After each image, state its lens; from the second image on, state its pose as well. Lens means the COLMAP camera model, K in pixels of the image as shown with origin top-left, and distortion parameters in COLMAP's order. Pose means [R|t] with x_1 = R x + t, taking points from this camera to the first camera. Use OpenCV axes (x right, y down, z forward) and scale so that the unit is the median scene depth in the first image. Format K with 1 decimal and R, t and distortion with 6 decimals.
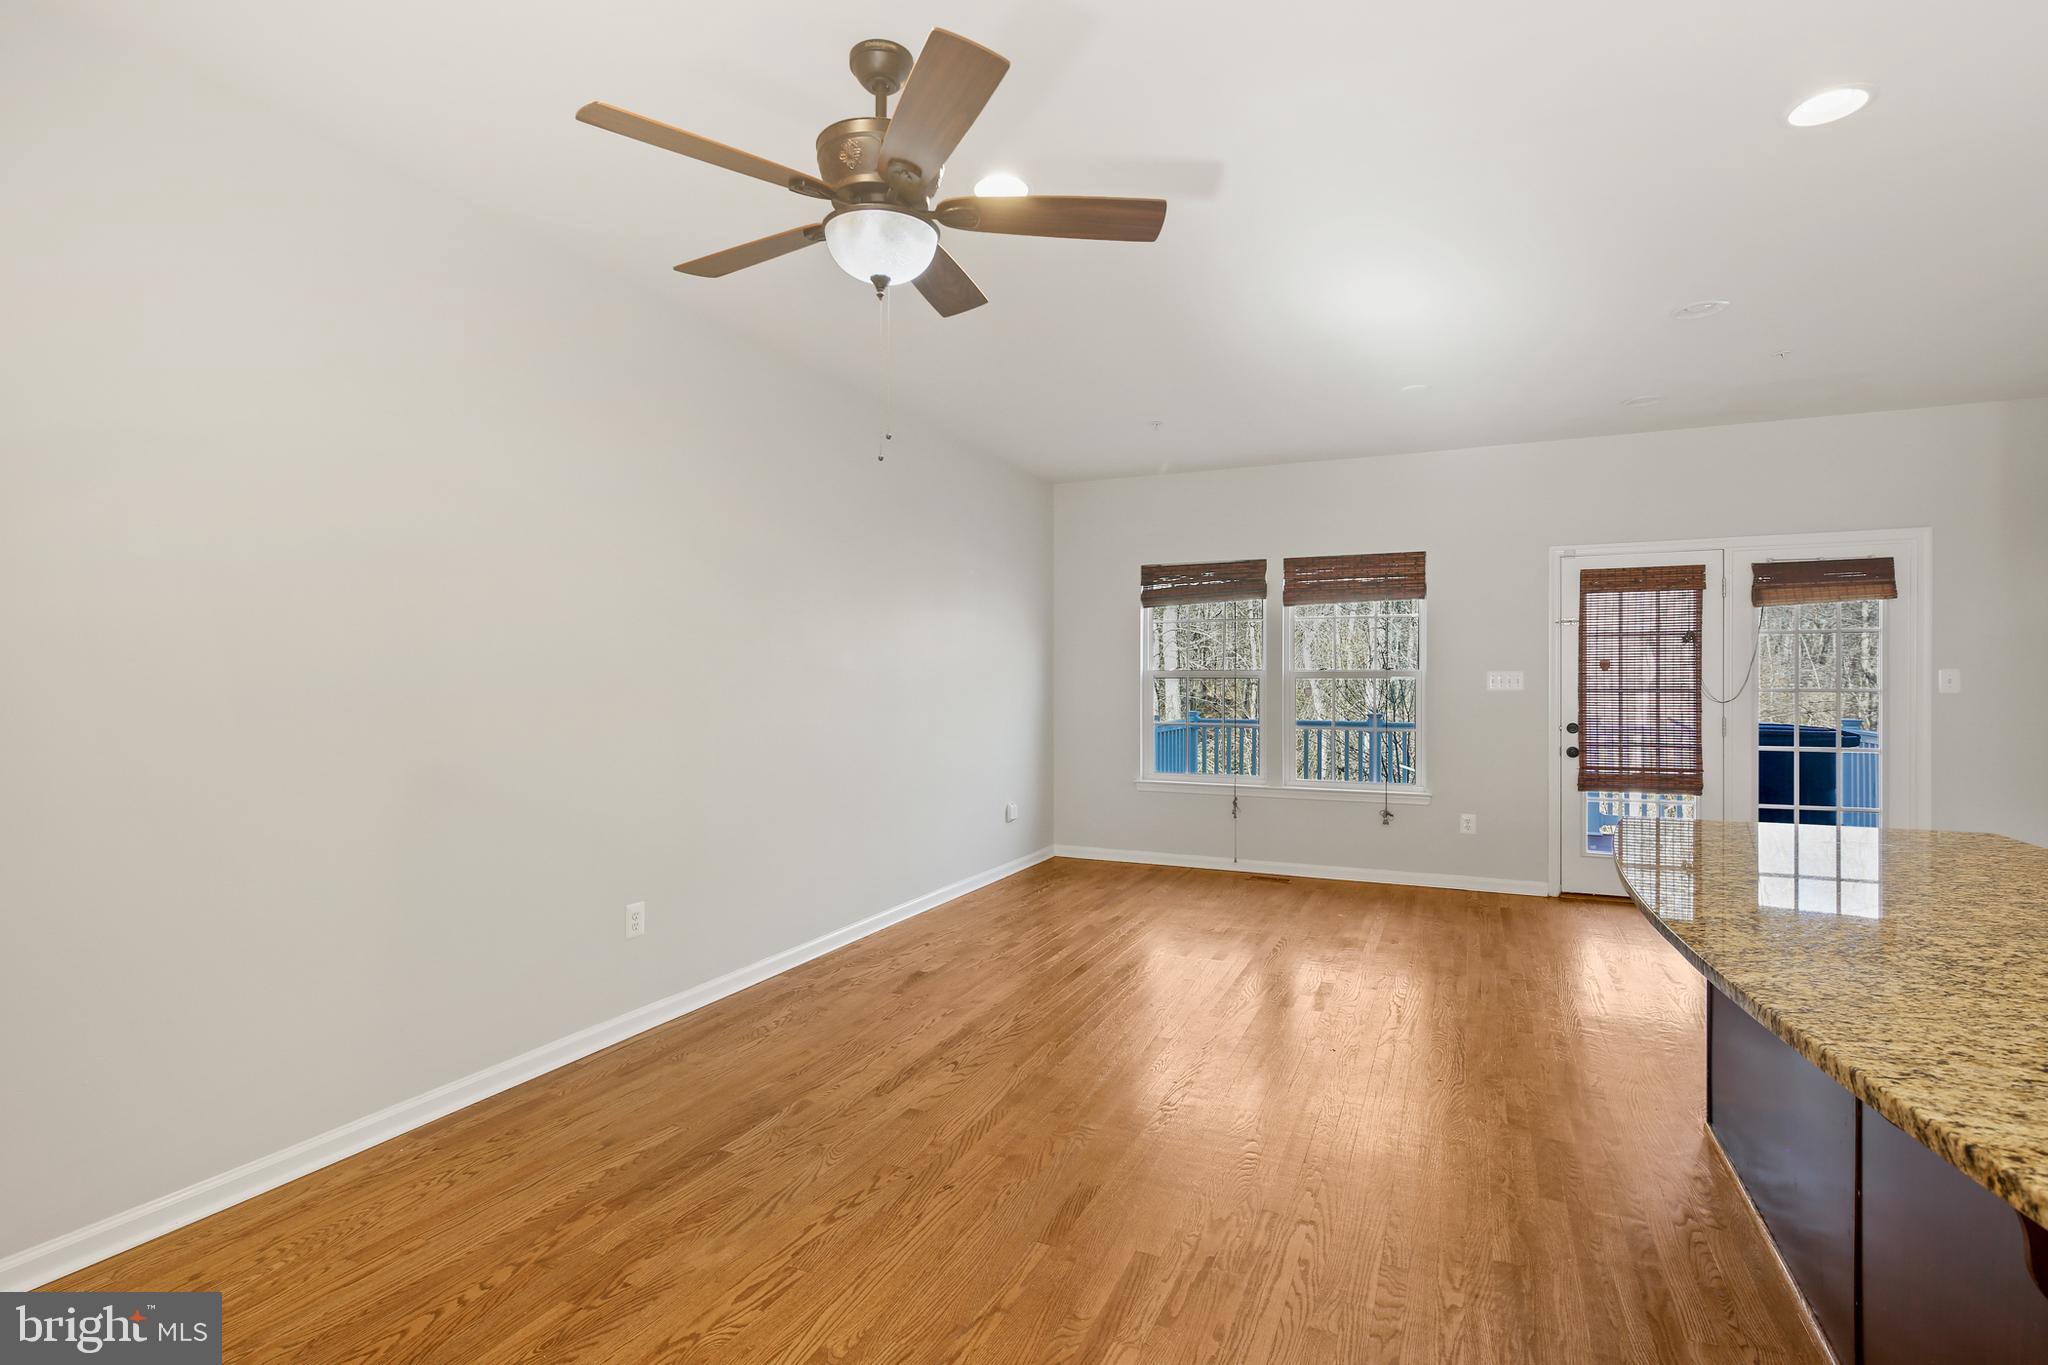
lens RADIAL K [[1001.4, 0, 1014.2], [0, 1001.4, 681.7], [0, 0, 1]] dist [0.000811, -0.003363]
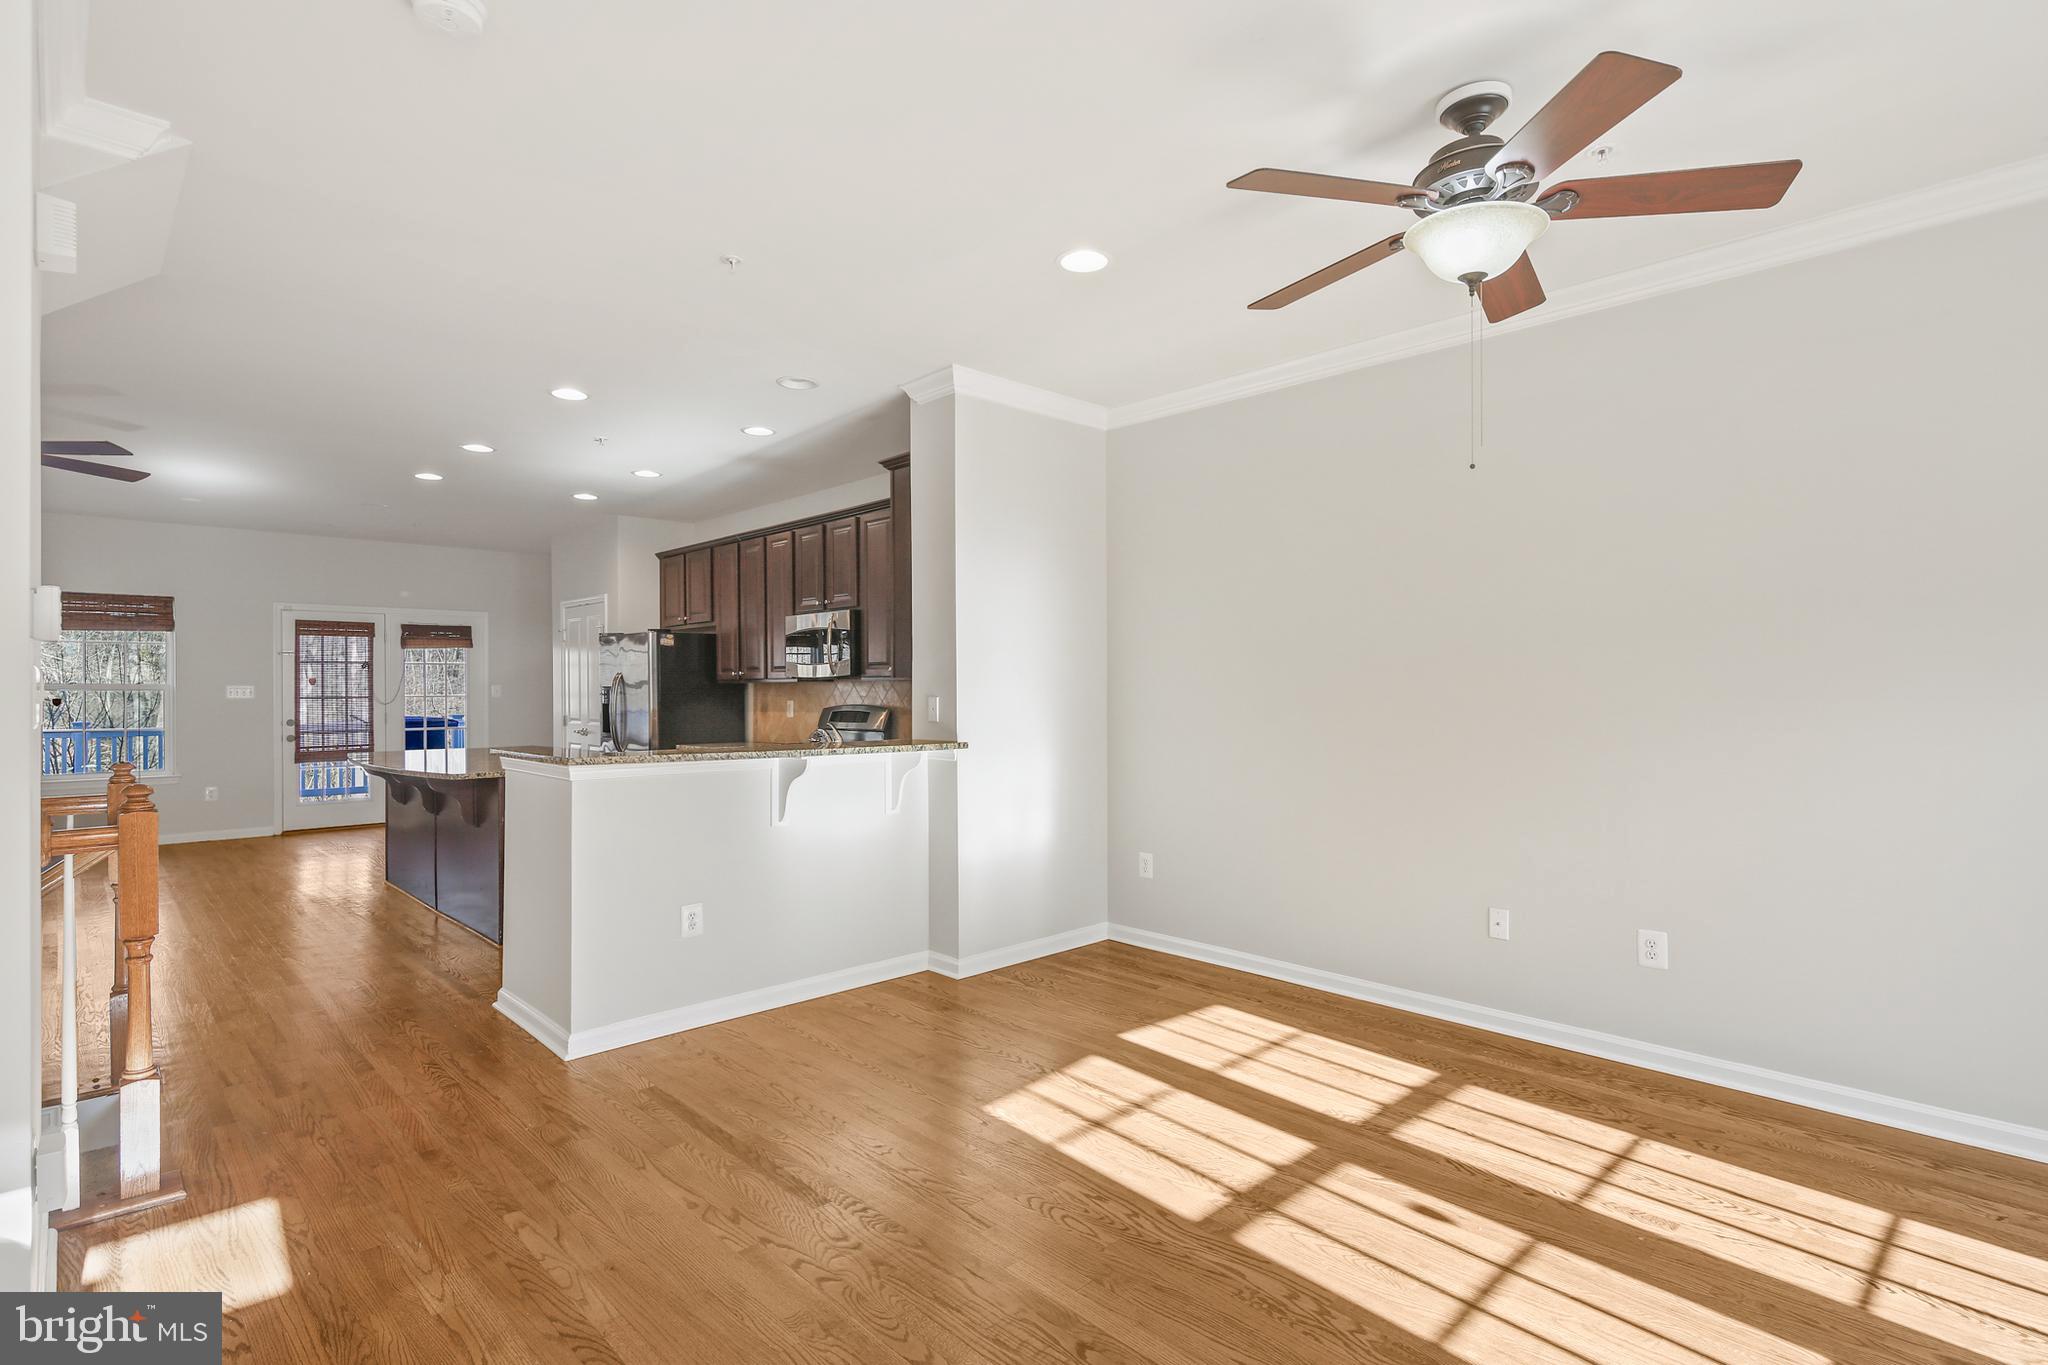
lens RADIAL K [[1001.4, 0, 1025.3], [0, 1001.4, 692.2], [0, 0, 1]] dist [0.000811, -0.003363]
pose [[0.366401, -0.003668, 0.930450, -0.457923], [0.004521, 0.999987, 0.002162, 0.001468], [-0.930446, 0.003414, 0.366413, -0.611102]]
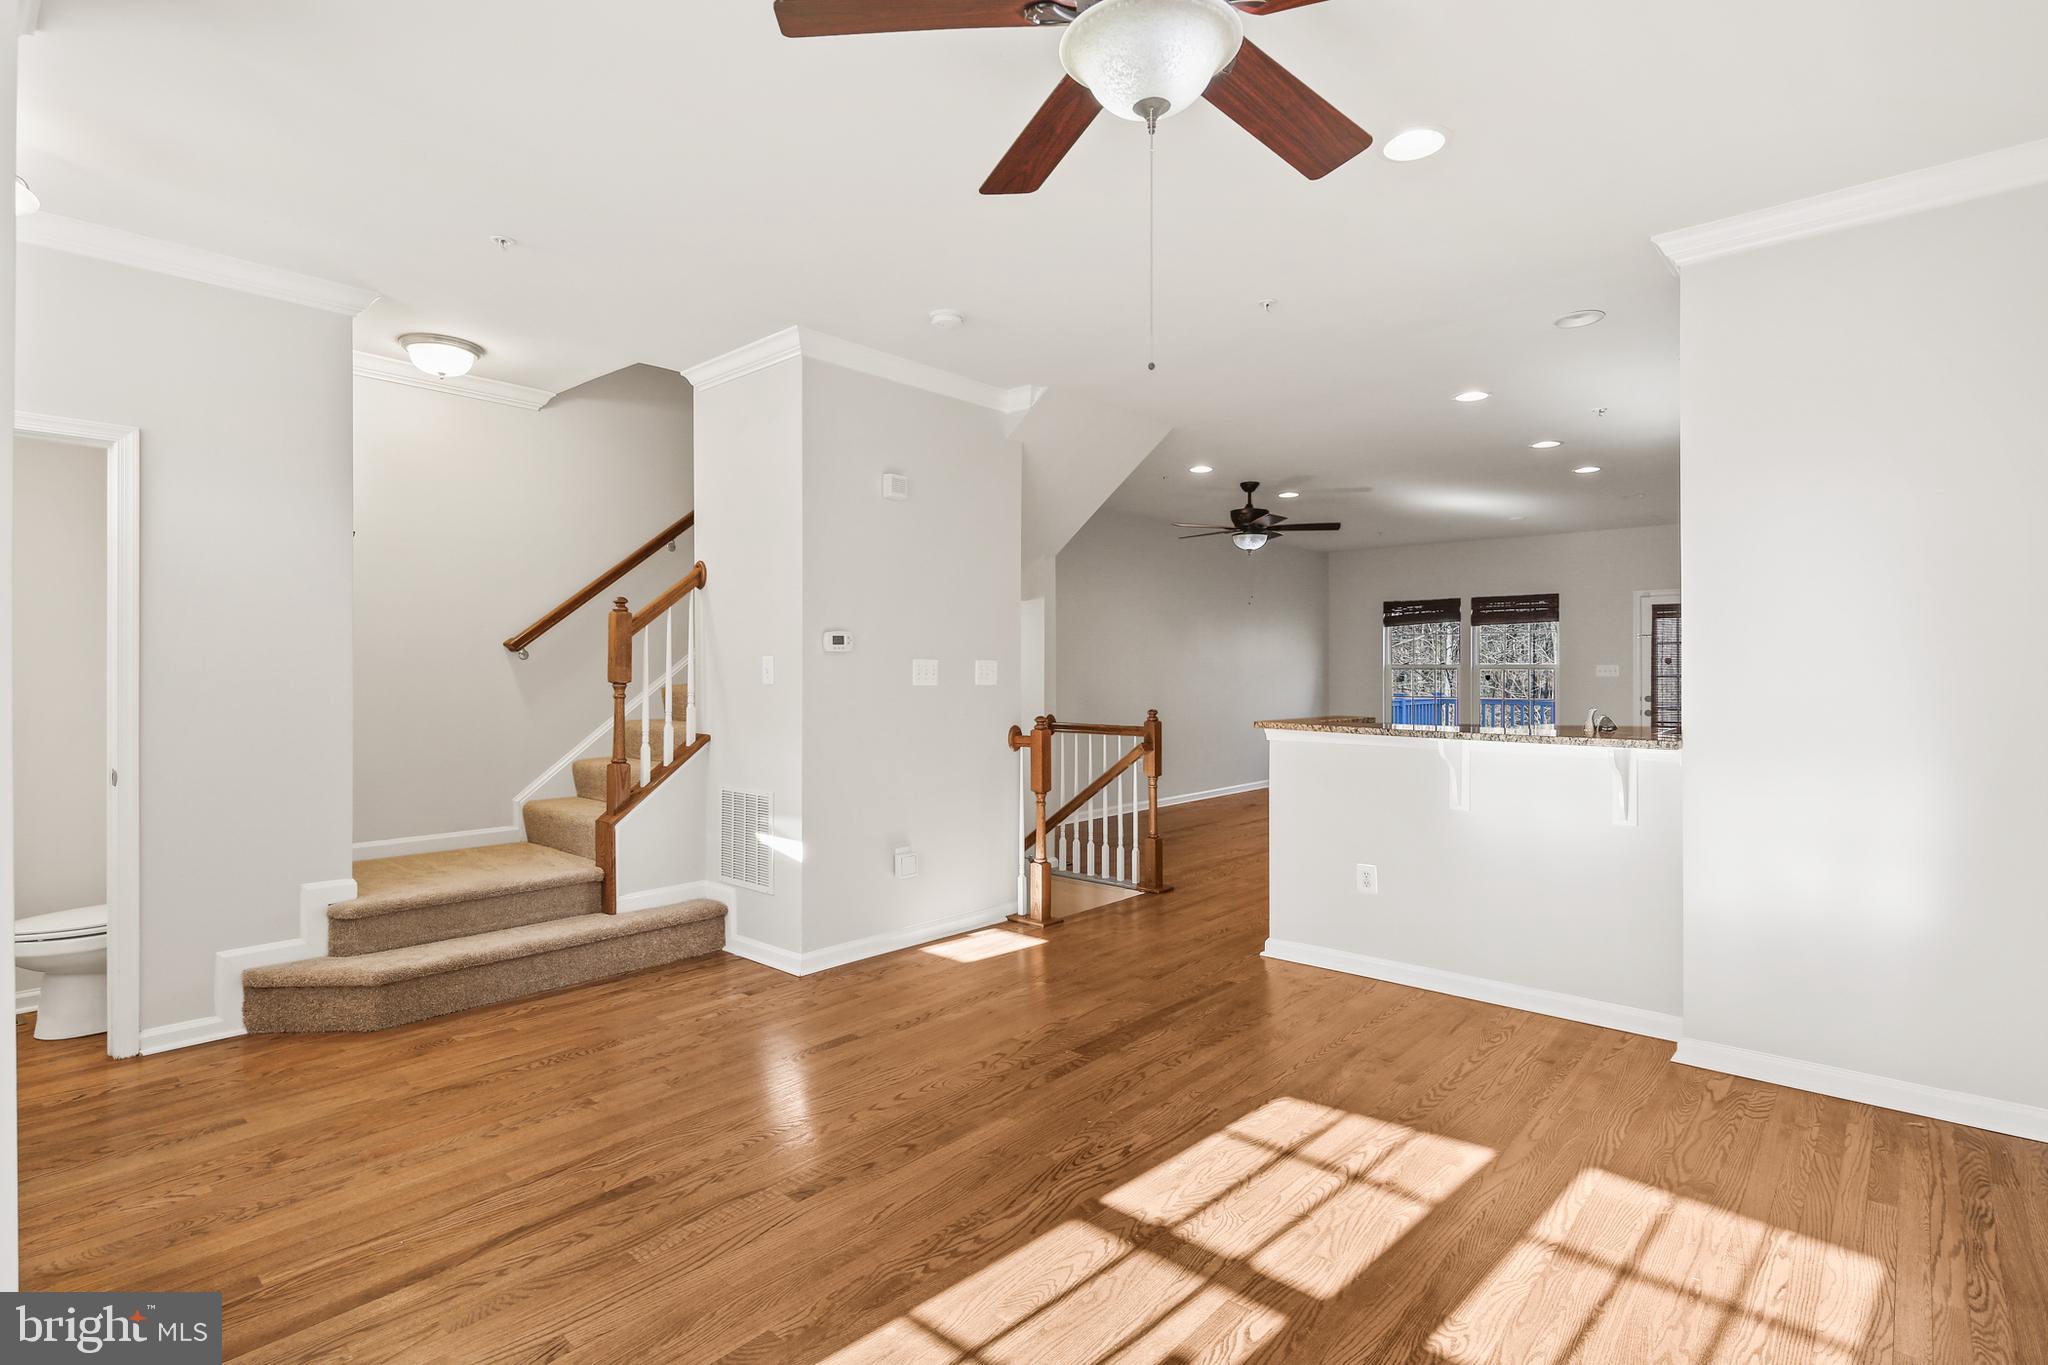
lens RADIAL K [[1001.4, 0, 1010.0], [0, 1001.4, 678.9], [0, 0, 1]] dist [0.000811, -0.003363]
pose [[0.952695, 0.003195, -0.303911, 0.047631], [-0.001028, 0.999973, 0.007292, 0.001990], [0.303926, -0.006634, 0.952673, -0.933634]]
